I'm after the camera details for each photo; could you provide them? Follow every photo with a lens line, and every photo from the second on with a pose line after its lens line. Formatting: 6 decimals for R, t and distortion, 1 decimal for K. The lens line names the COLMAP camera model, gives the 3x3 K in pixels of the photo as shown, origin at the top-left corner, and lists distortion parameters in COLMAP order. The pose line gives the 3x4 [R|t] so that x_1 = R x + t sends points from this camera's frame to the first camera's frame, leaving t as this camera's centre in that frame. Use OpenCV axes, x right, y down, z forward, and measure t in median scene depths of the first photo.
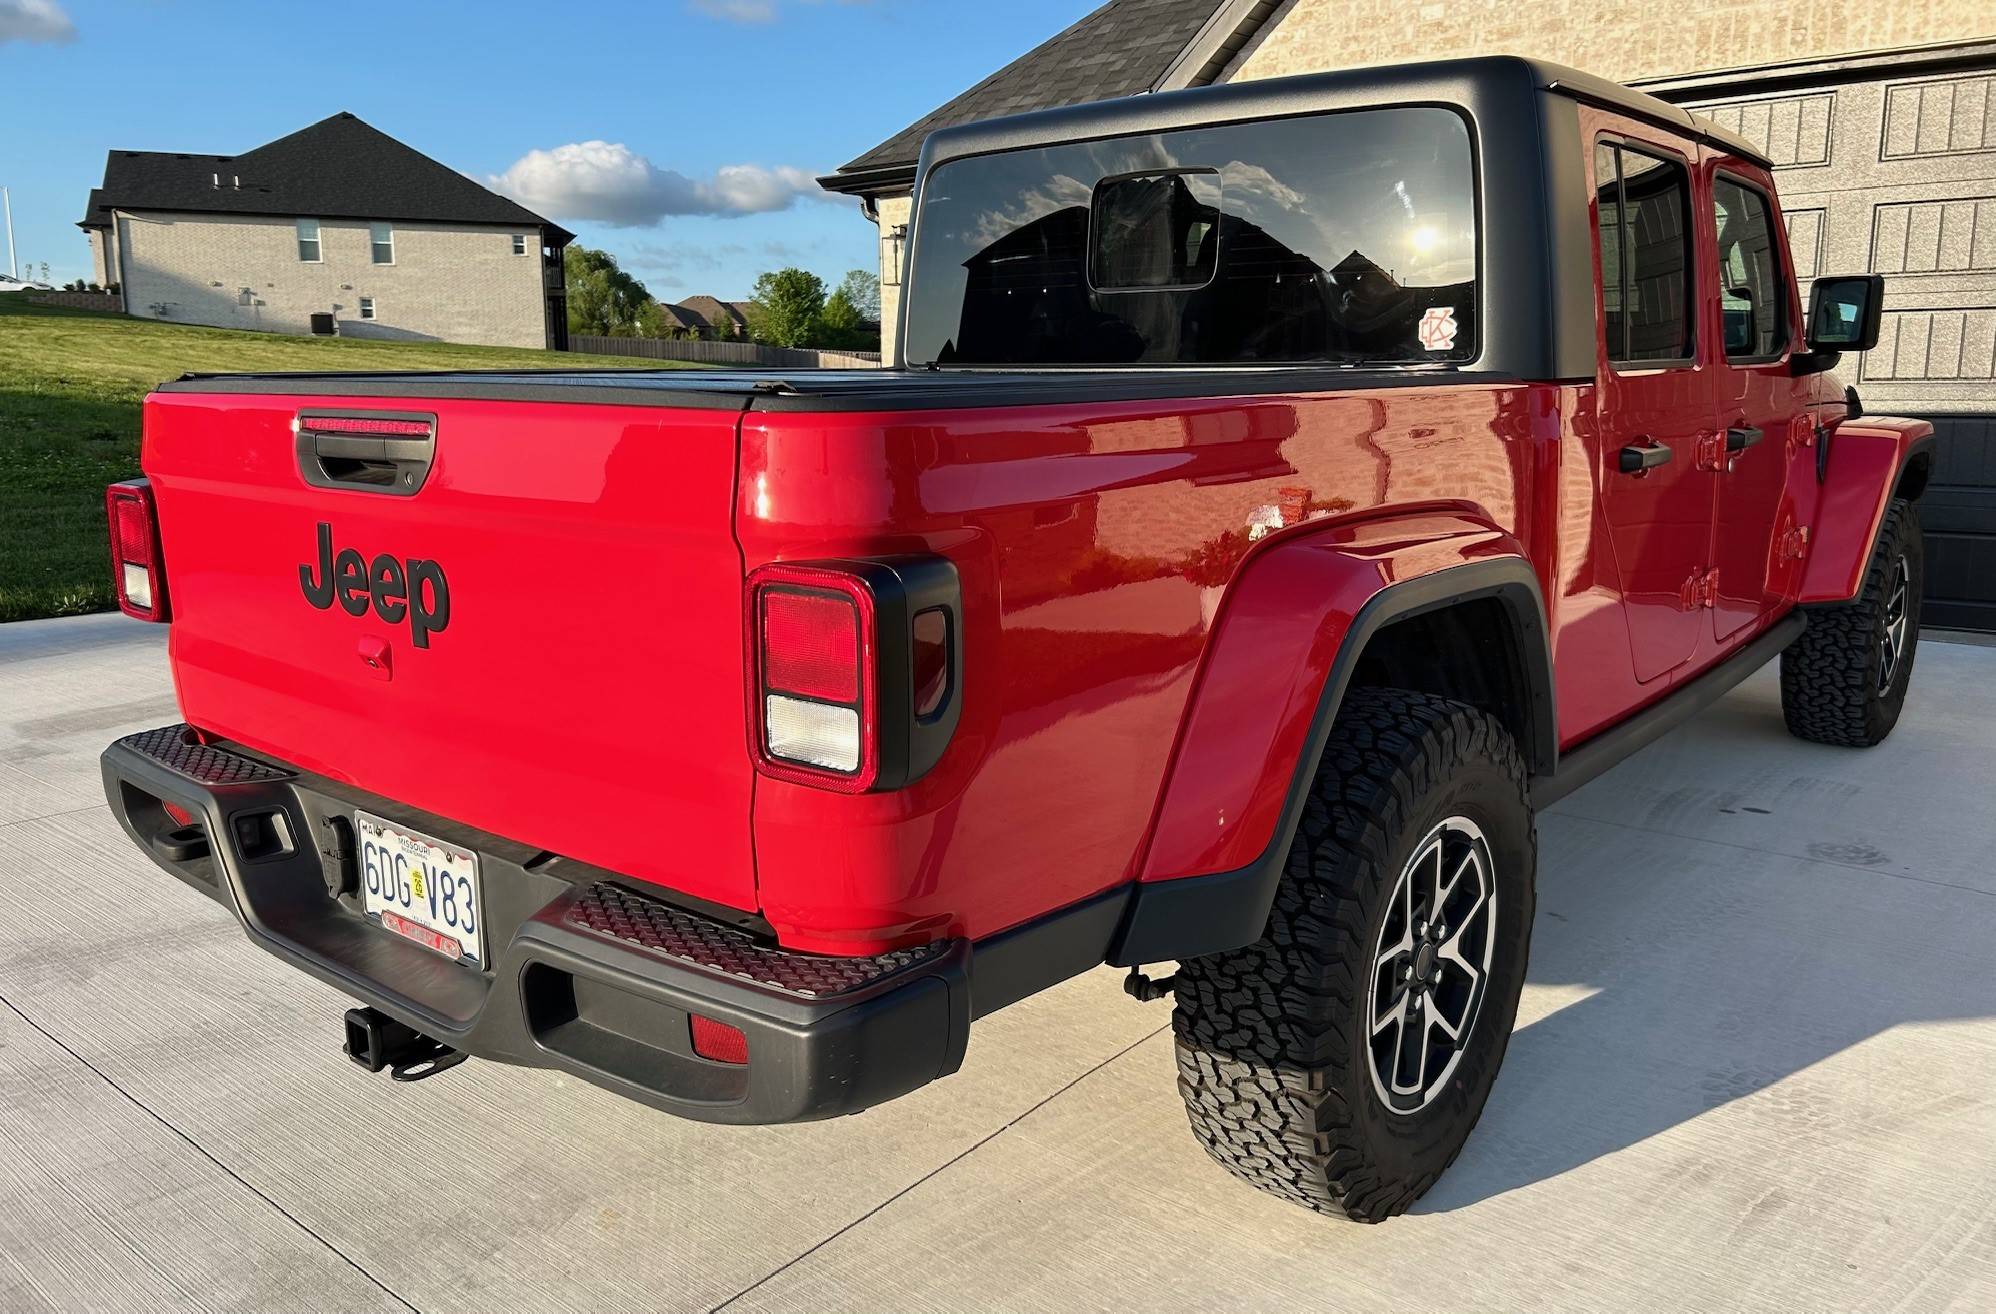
lens RADIAL K [[1524.5, 0, 998.0], [0, 1524.5, 657.0], [0, 0, 1]] dist [0.039851, -0.045201]
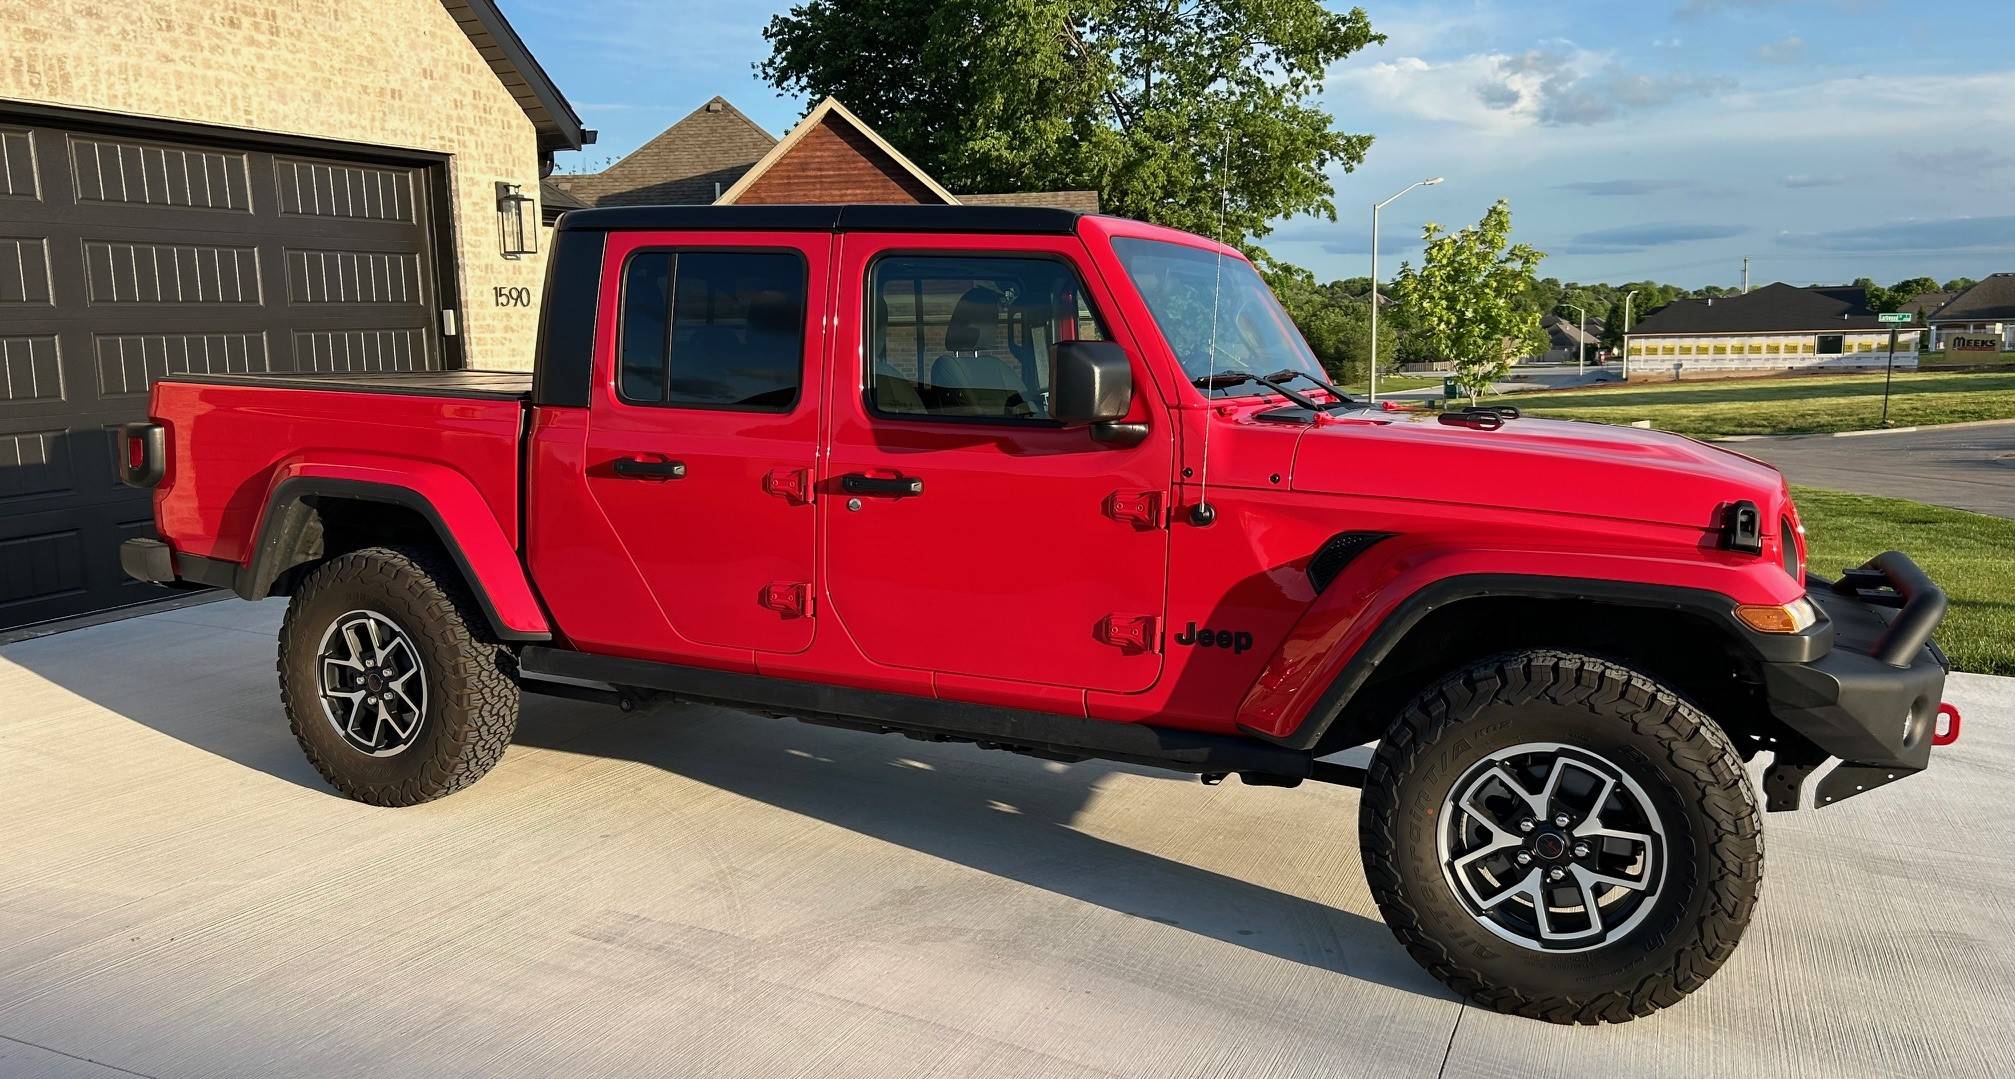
lens RADIAL K [[1506.9, 0, 999.1], [0, 1506.9, 568.2], [0, 0, 1]] dist [0.061645, -0.077226]
pose [[-0.276443, -0.145390, 0.949969, -0.620017], [0.188283, 0.961140, 0.201890, -0.142706], [-0.942406, 0.234674, -0.238327, 0.605638]]
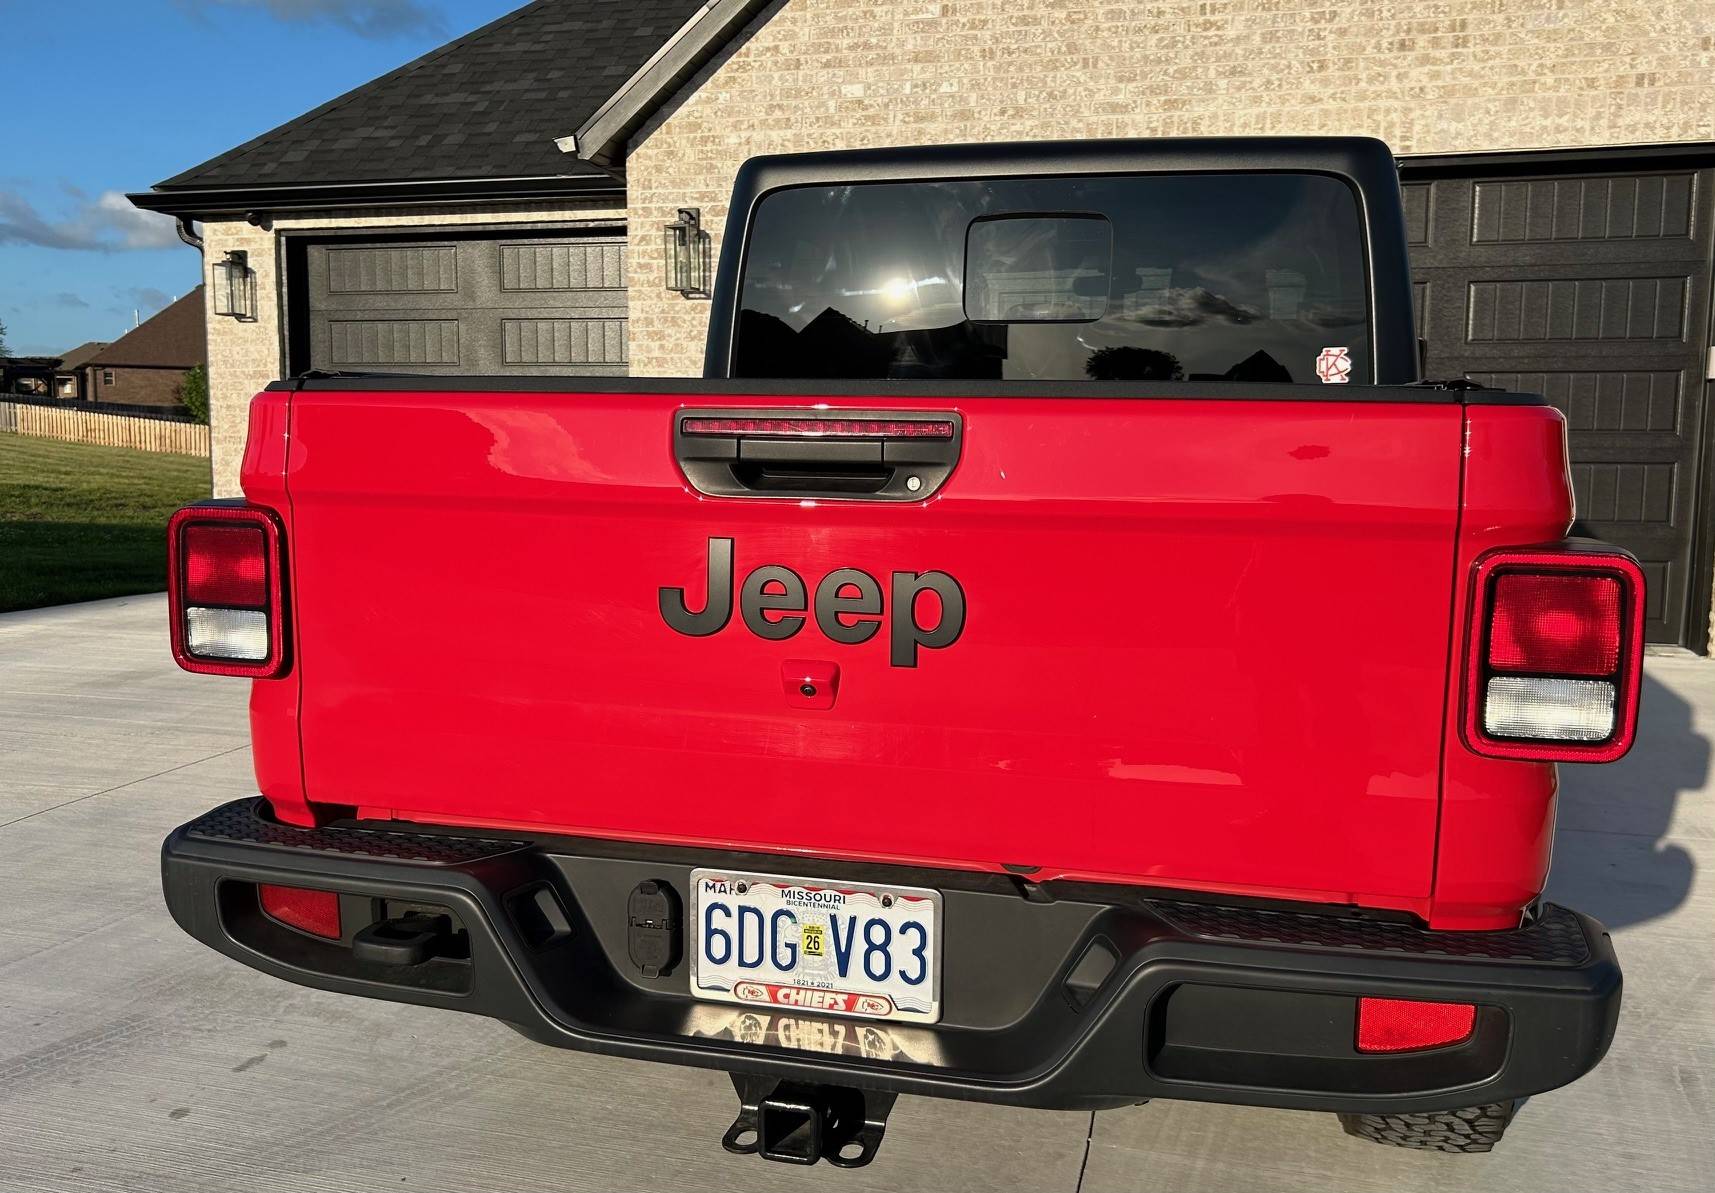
lens RADIAL K [[1523.0, 0, 859.5], [0, 1523.0, 616.5], [0, 0, 1]] dist [0.015233, 0.004423]
pose [[0.902019, -0.040022, 0.429837, -0.191232], [0.065650, 0.996830, -0.044954, 0.000674], [-0.426675, 0.068769, 0.901787, 0.047489]]
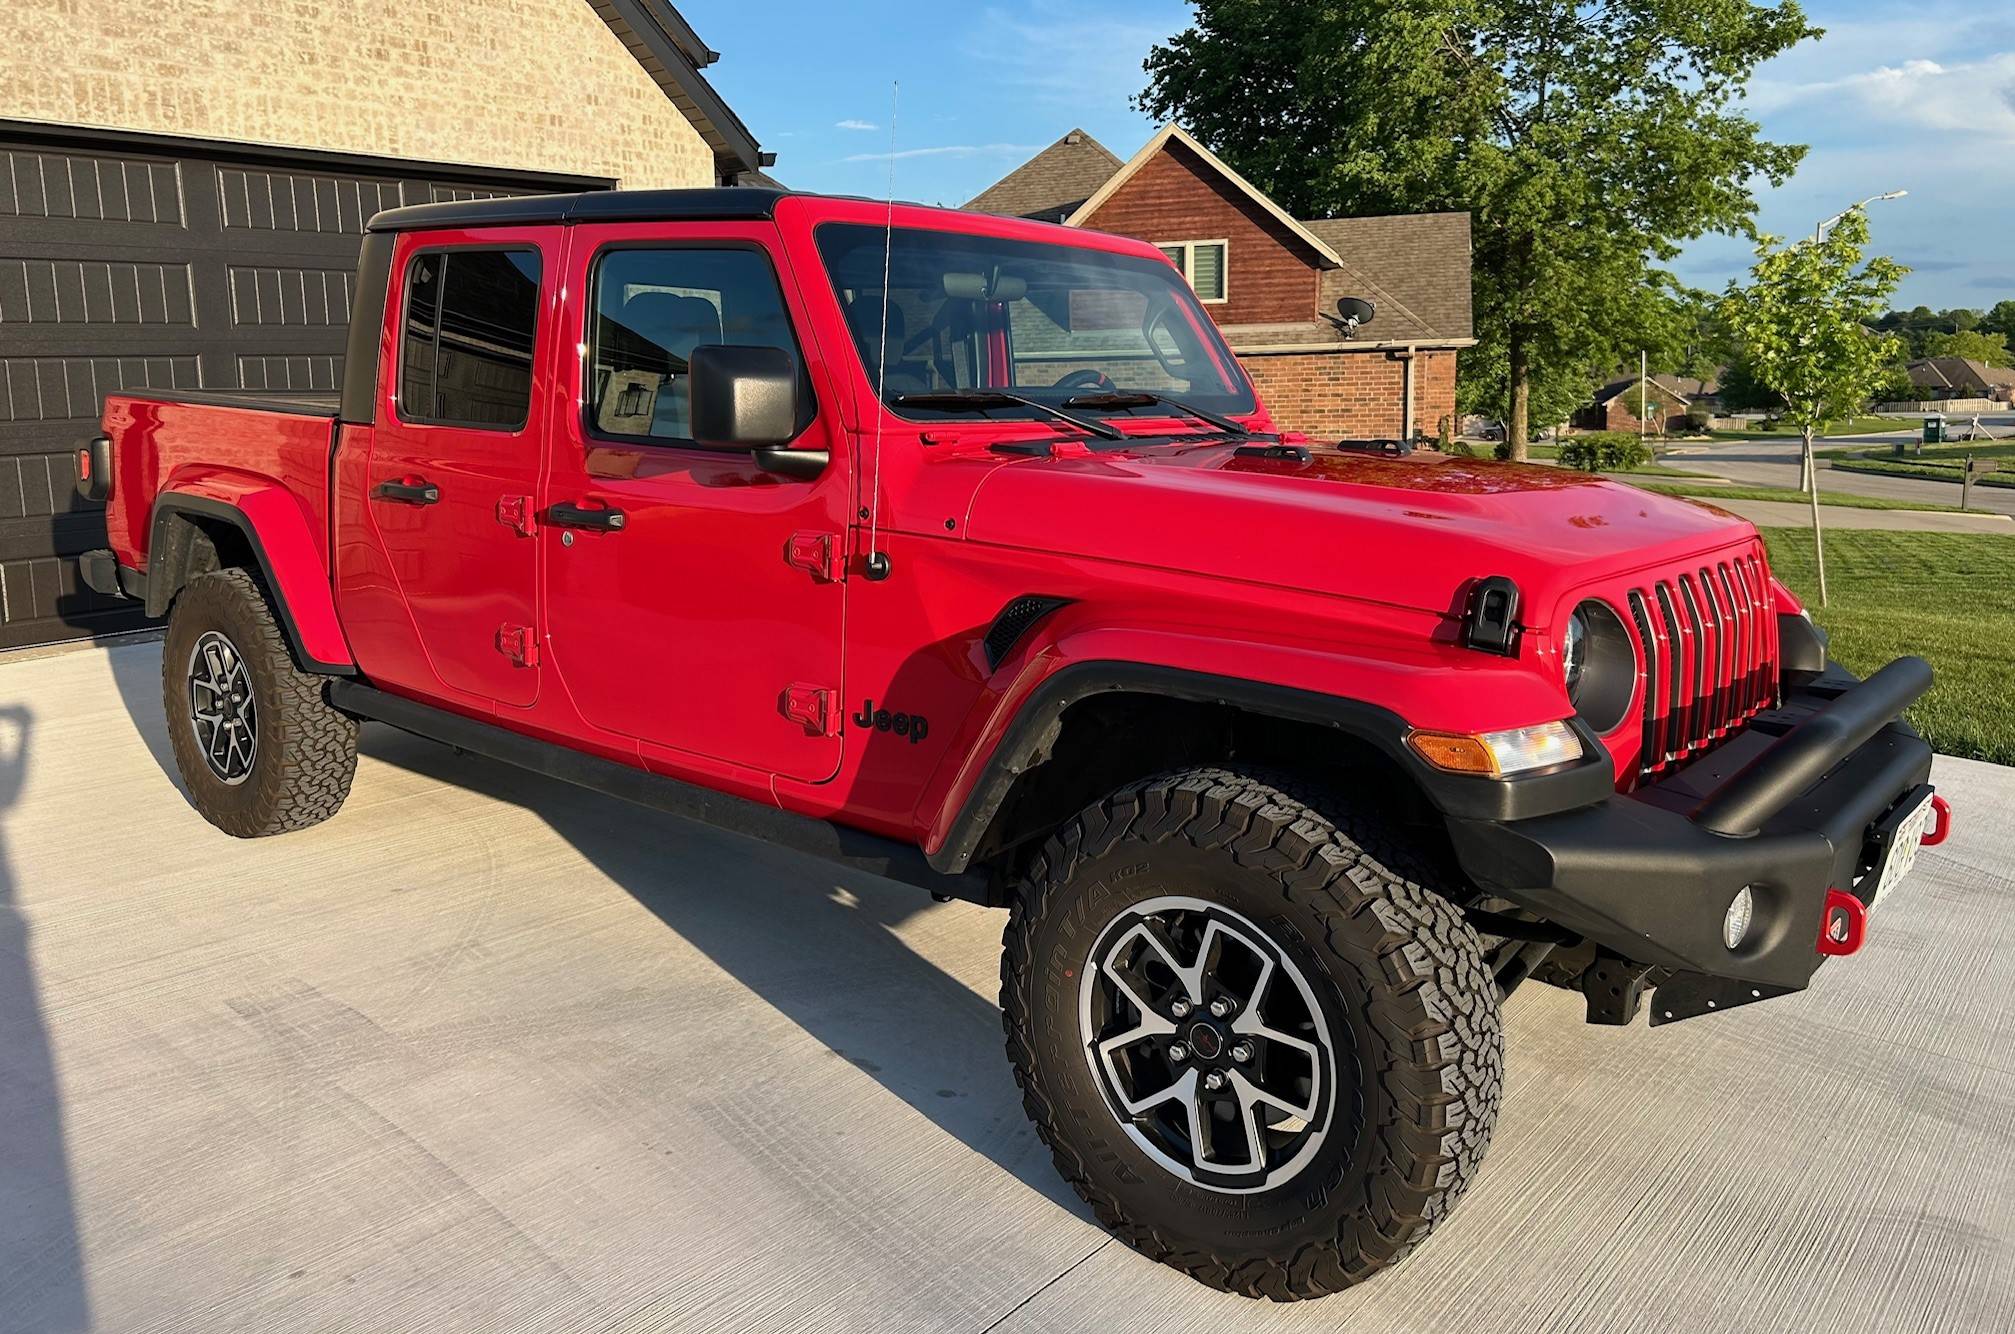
lens RADIAL K [[1514.1, 0, 1000.6], [0, 1514.1, 598.1], [0, 0, 1]] dist [0.039404, -0.046707]
pose [[-0.016478, -0.148592, 0.988761, -0.559682], [0.191969, 0.970028, 0.148976, -0.093364], [-0.981263, 0.192267, 0.012541, 0.394594]]
